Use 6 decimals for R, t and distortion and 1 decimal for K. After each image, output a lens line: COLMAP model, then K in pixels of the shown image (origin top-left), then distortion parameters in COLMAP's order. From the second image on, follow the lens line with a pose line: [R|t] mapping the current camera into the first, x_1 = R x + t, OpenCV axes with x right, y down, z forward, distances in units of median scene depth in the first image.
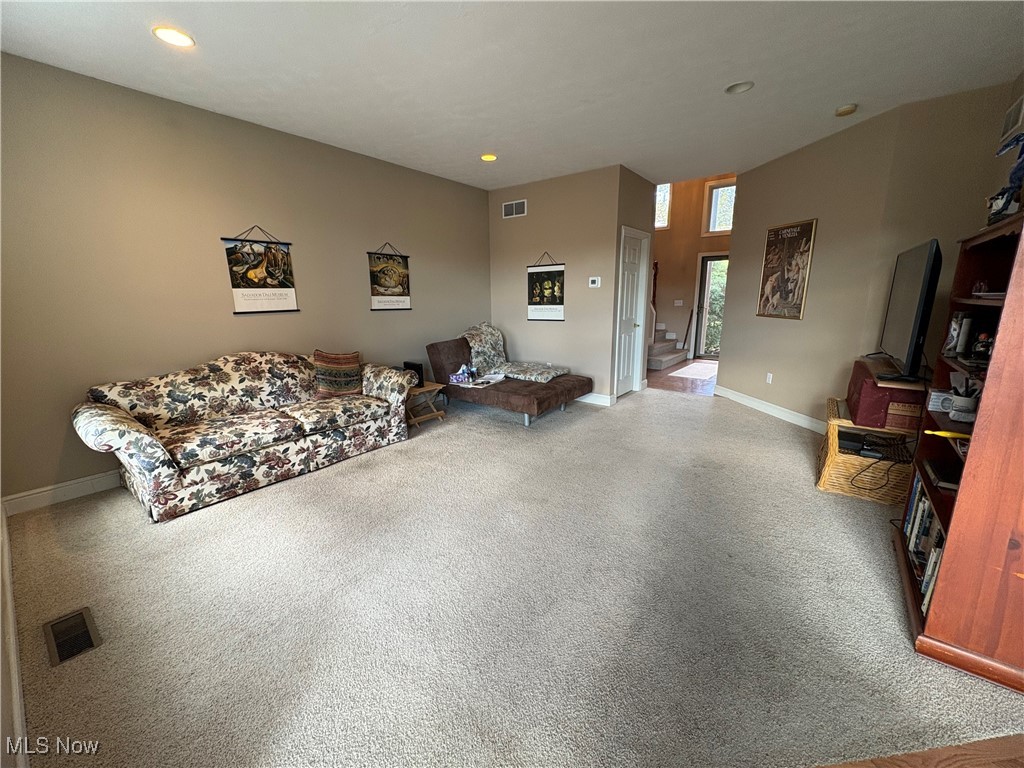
lens RADIAL K [[404.4, 0, 511.4], [0, 404.4, 383.8], [0, 0, 1]] dist [-0.003093, 0.000441]
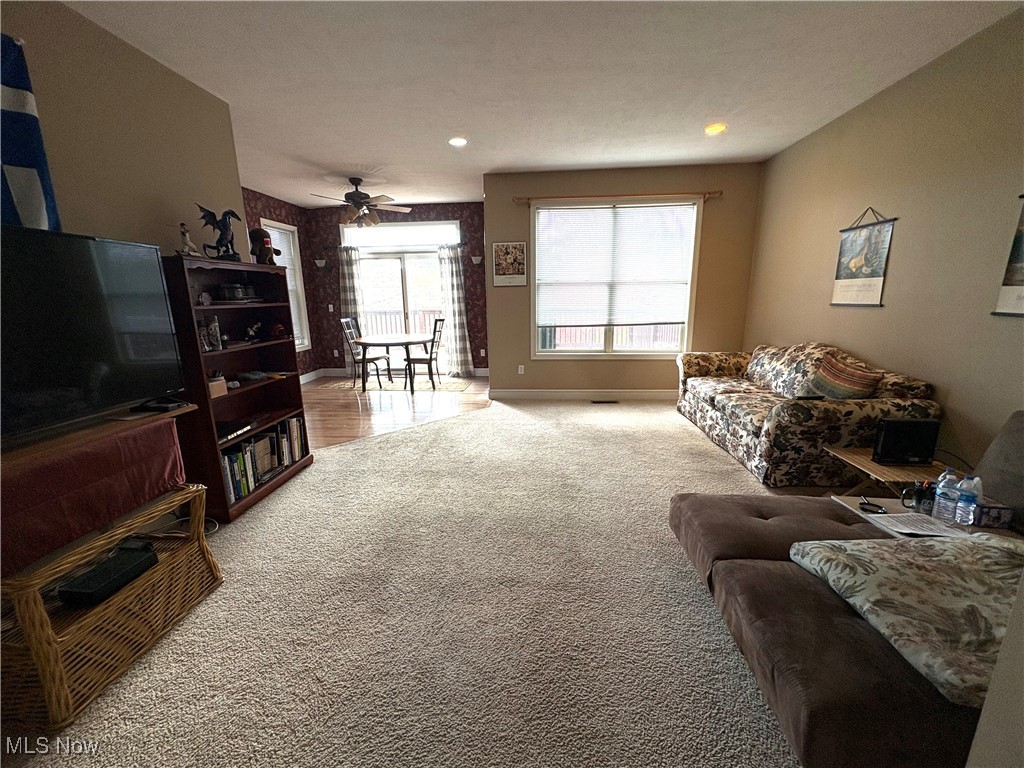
lens RADIAL K [[404.4, 0, 511.5], [0, 404.4, 385.7], [0, 0, 1]] dist [-0.003093, 0.000441]
pose [[-0.825630, 0.142124, -0.546018, 0.540623], [-0.098408, 0.916645, 0.387398, -0.289520], [0.555563, 0.373580, -0.742824, 1.327048]]
